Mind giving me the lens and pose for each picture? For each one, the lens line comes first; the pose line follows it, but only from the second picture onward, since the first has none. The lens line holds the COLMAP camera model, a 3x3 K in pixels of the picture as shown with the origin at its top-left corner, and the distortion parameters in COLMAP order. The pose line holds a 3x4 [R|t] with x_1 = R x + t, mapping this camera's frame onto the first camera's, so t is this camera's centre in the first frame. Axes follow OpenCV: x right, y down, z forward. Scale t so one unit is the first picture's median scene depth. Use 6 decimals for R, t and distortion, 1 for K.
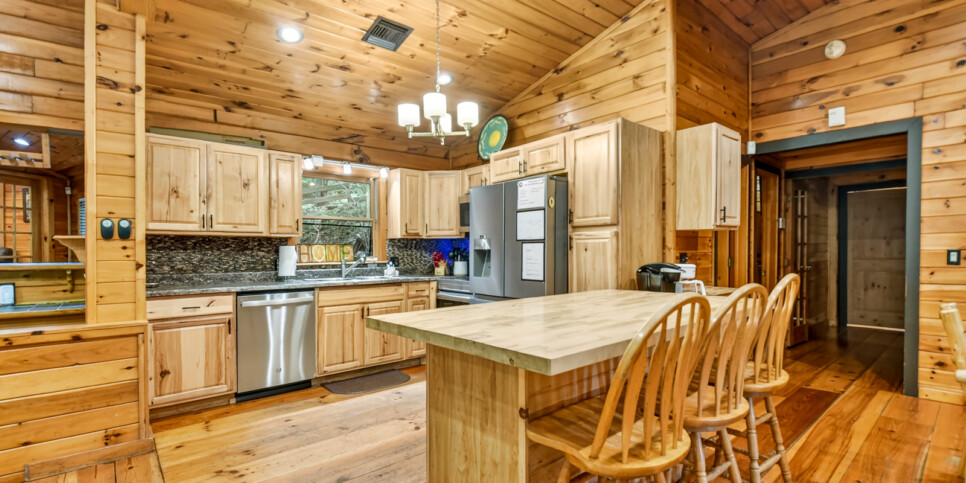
lens RADIAL K [[419.6, 0, 486.6], [0, 419.6, 256.8], [0, 0, 1]] dist [-0.009197, -0.007943]
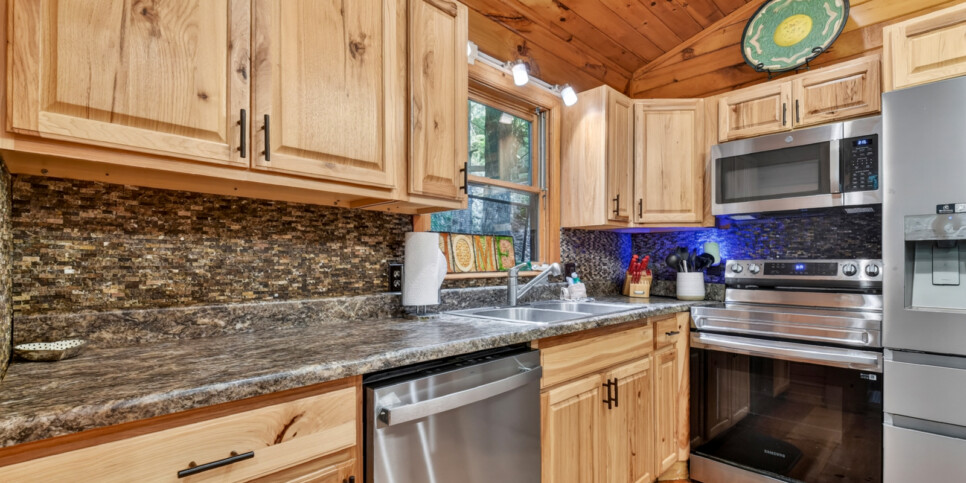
lens RADIAL K [[419.6, 0, 471.3], [0, 419.6, 266.1], [0, 0, 1]] dist [-0.009197, -0.007943]
pose [[0.999307, 0.000834, 0.037213, -0.444064], [-0.000412, 0.999936, -0.011328, 0.011907], [-0.037220, 0.011304, 0.999243, 0.588576]]
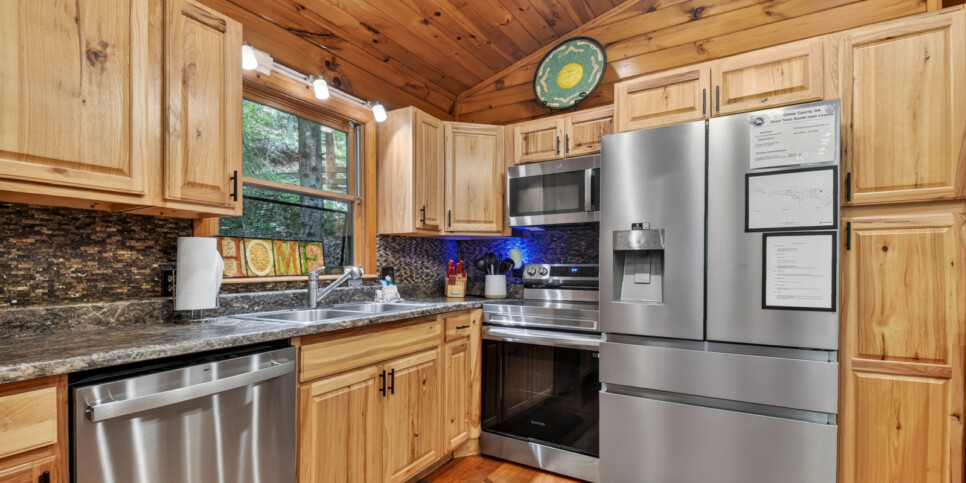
lens RADIAL K [[419.6, 0, 478.7], [0, 419.6, 266.9], [0, 0, 1]] dist [-0.009197, -0.007943]
pose [[0.950689, 0.000882, 0.310145, -0.341338], [0.004037, 0.999876, -0.015221, 0.011018], [-0.310120, 0.015722, 0.950567, 0.520402]]
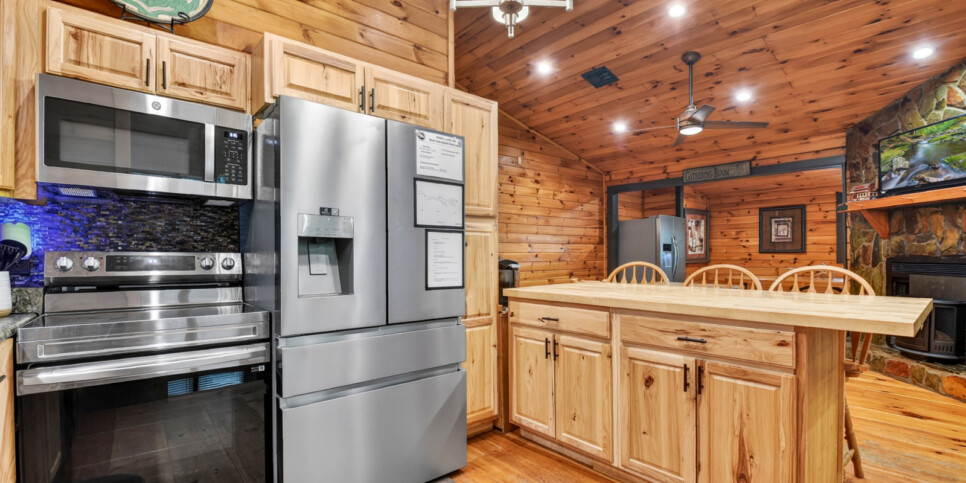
lens RADIAL K [[419.6, 0, 502.1], [0, 419.6, 264.8], [0, 0, 1]] dist [-0.009197, -0.007943]
pose [[-0.021634, -0.013448, 0.999676, -0.462150], [0.016206, 0.999773, 0.013800, 0.010602], [-0.999635, 0.016499, -0.021411, 0.753852]]
